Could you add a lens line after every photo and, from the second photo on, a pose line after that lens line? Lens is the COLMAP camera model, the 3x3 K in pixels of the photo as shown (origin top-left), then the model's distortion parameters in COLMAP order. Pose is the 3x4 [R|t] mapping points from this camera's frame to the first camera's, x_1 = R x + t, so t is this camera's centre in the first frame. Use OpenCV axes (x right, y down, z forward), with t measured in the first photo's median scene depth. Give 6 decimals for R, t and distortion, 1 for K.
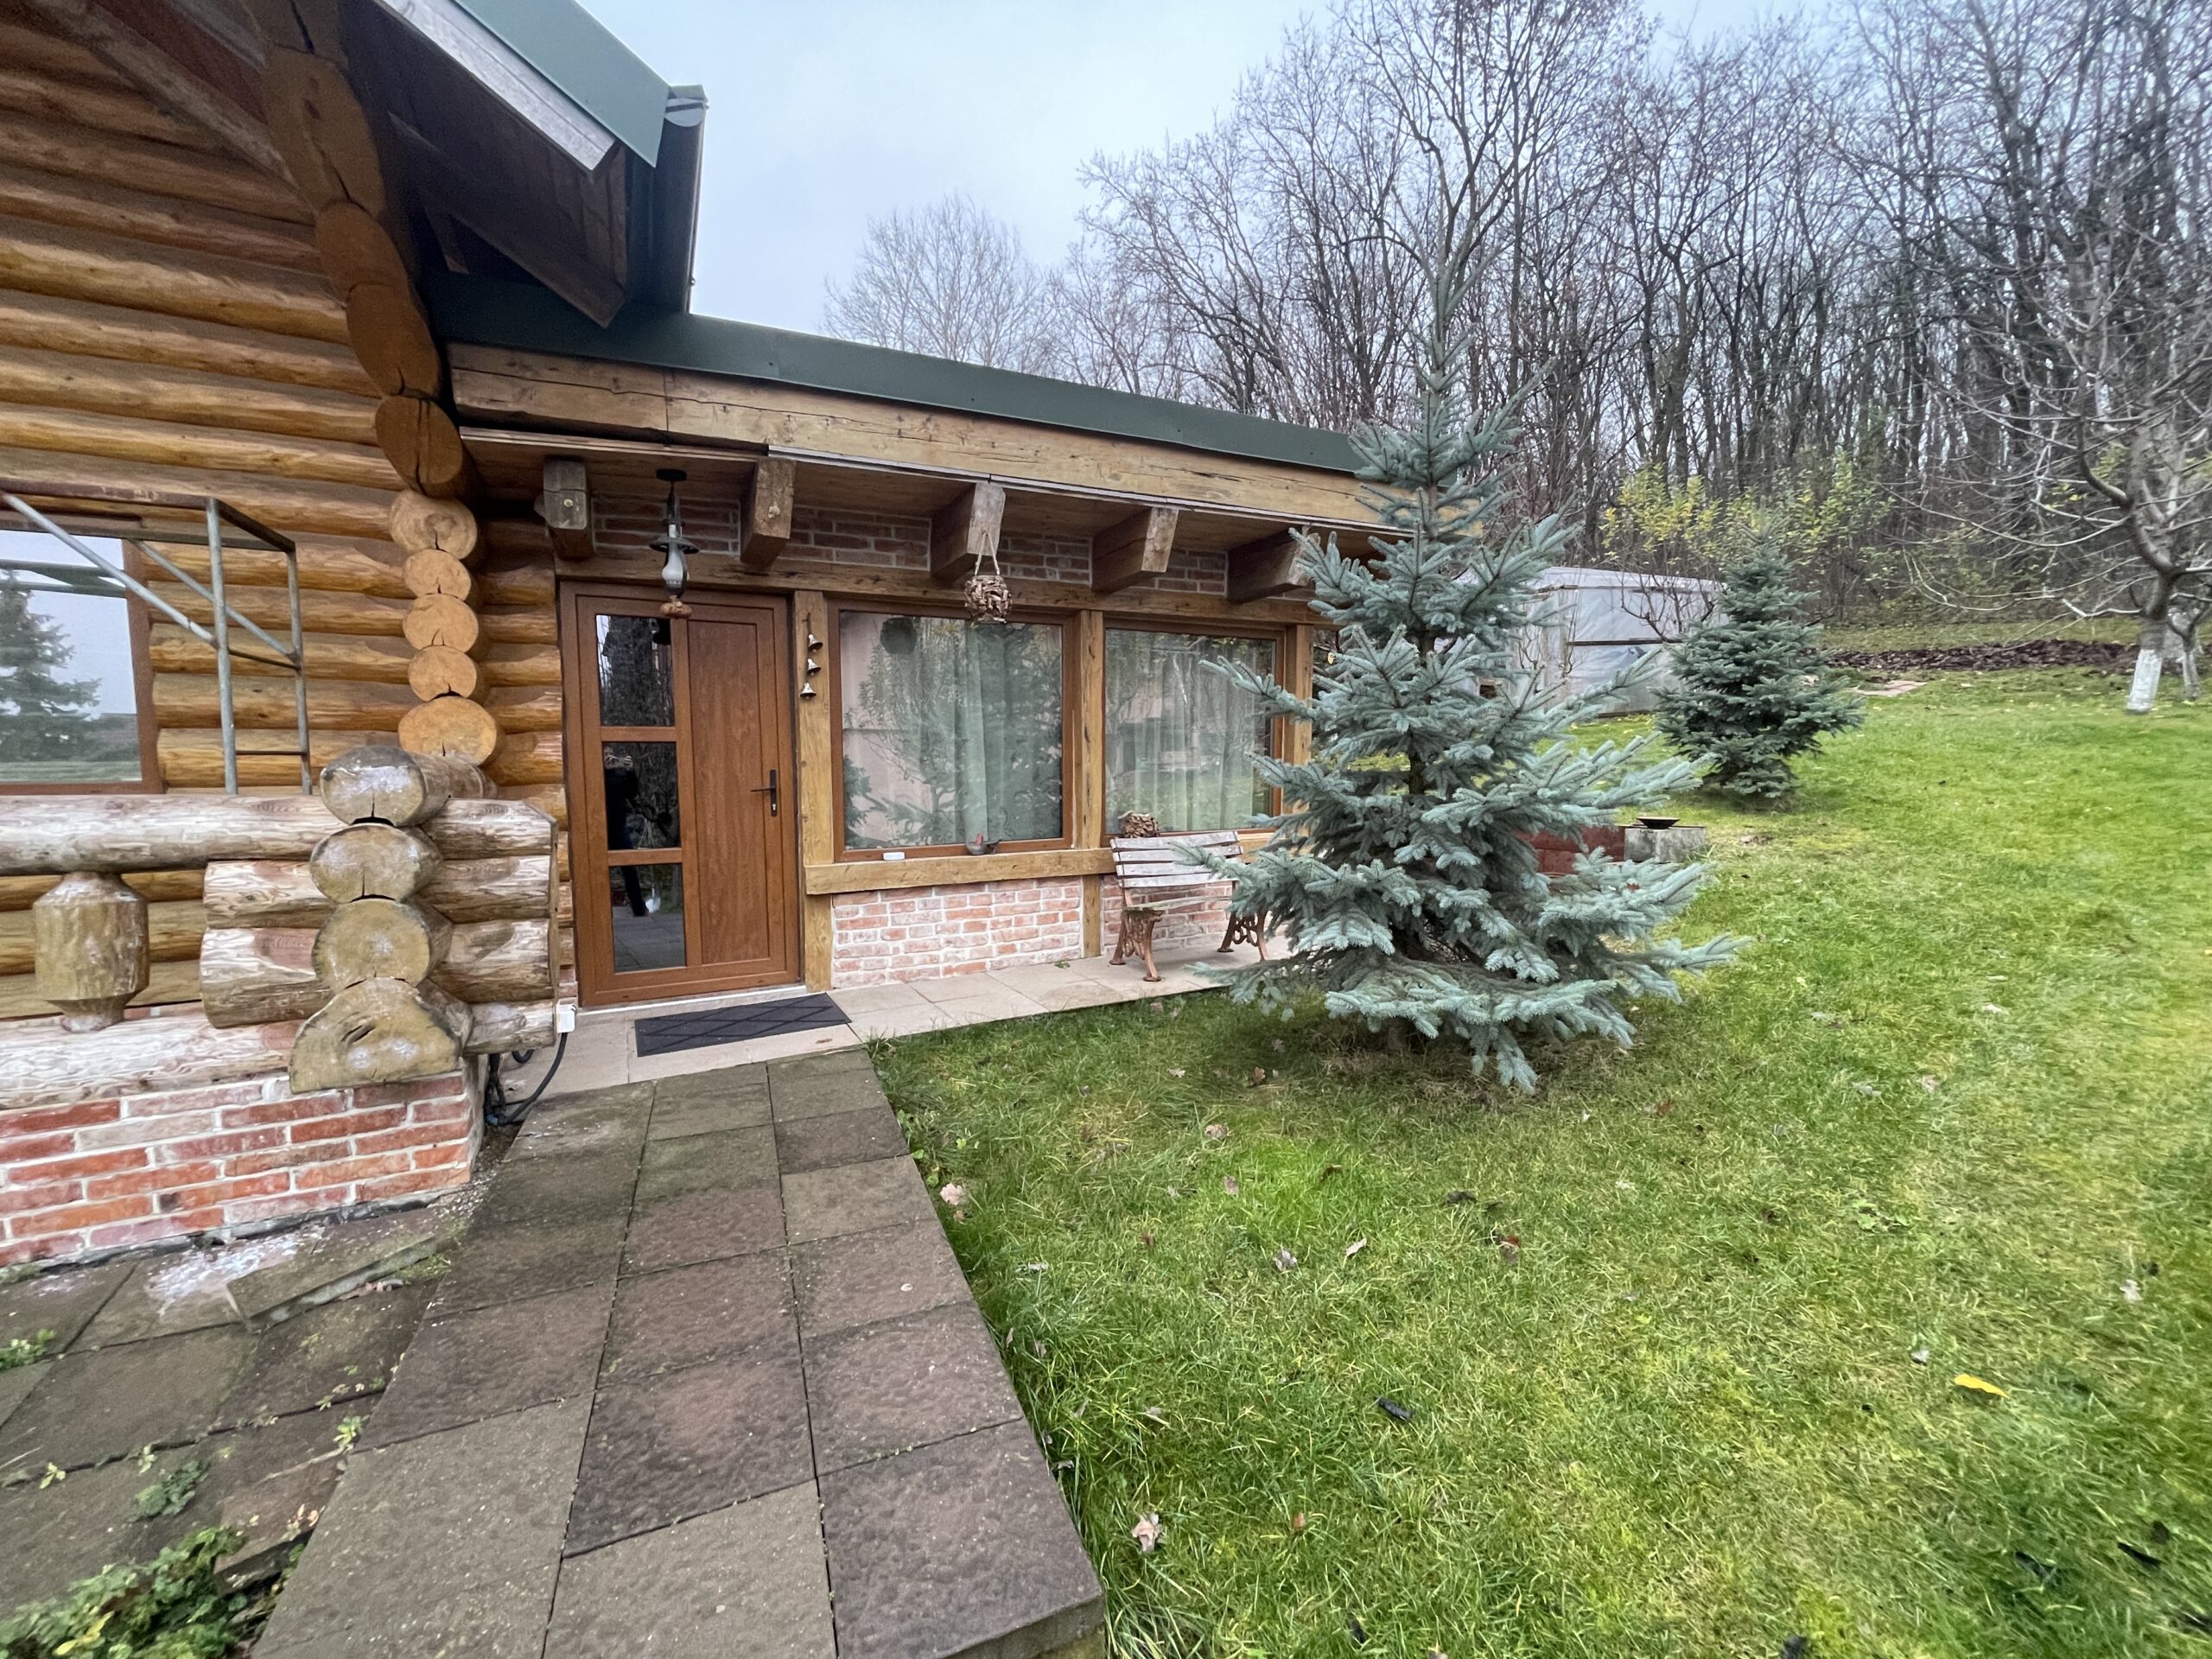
lens RADIAL K [[879.3, 0, 1097.6], [0, 879.3, 830.1], [0, 0, 1]] dist [0.005164, -0.003199]
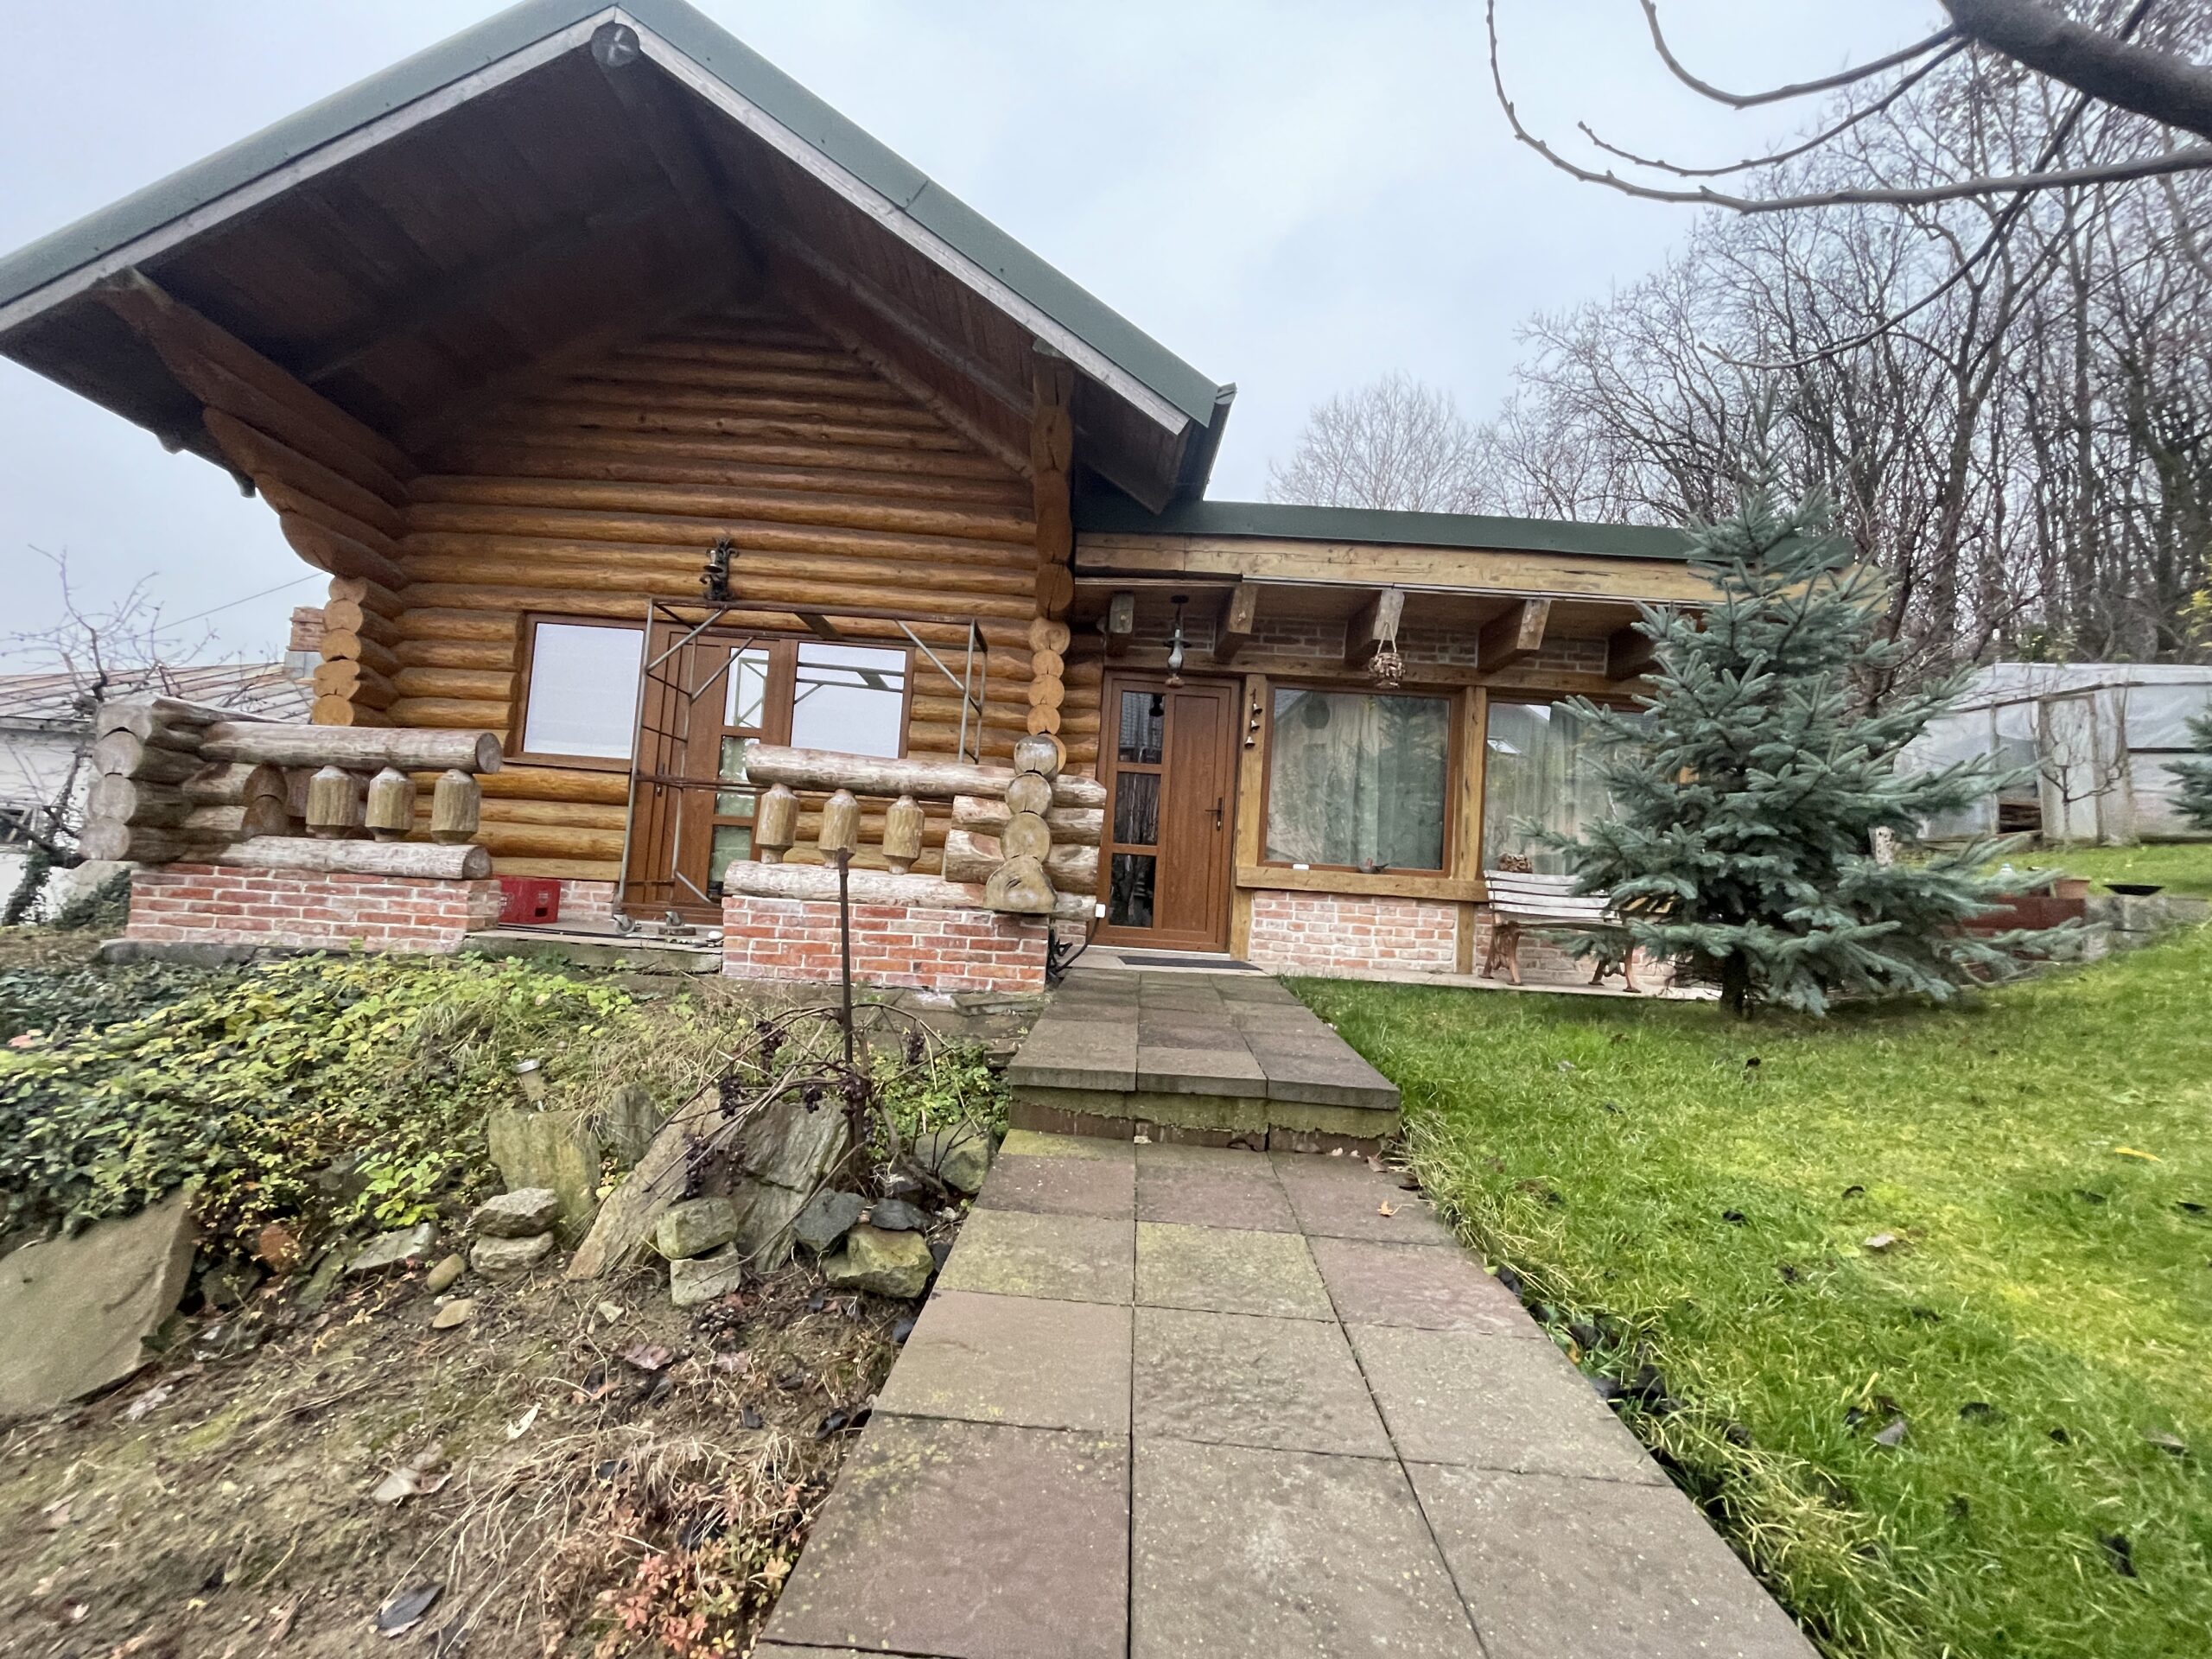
lens RADIAL K [[879.3, 0, 1097.6], [0, 879.3, 830.1], [0, 0, 1]] dist [0.005164, -0.003199]
pose [[0.898775, 0.038071, -0.436755, 0.079748], [-0.105556, 0.985708, -0.131295, 0.211774], [0.425514, 0.164106, 0.889948, -0.369524]]
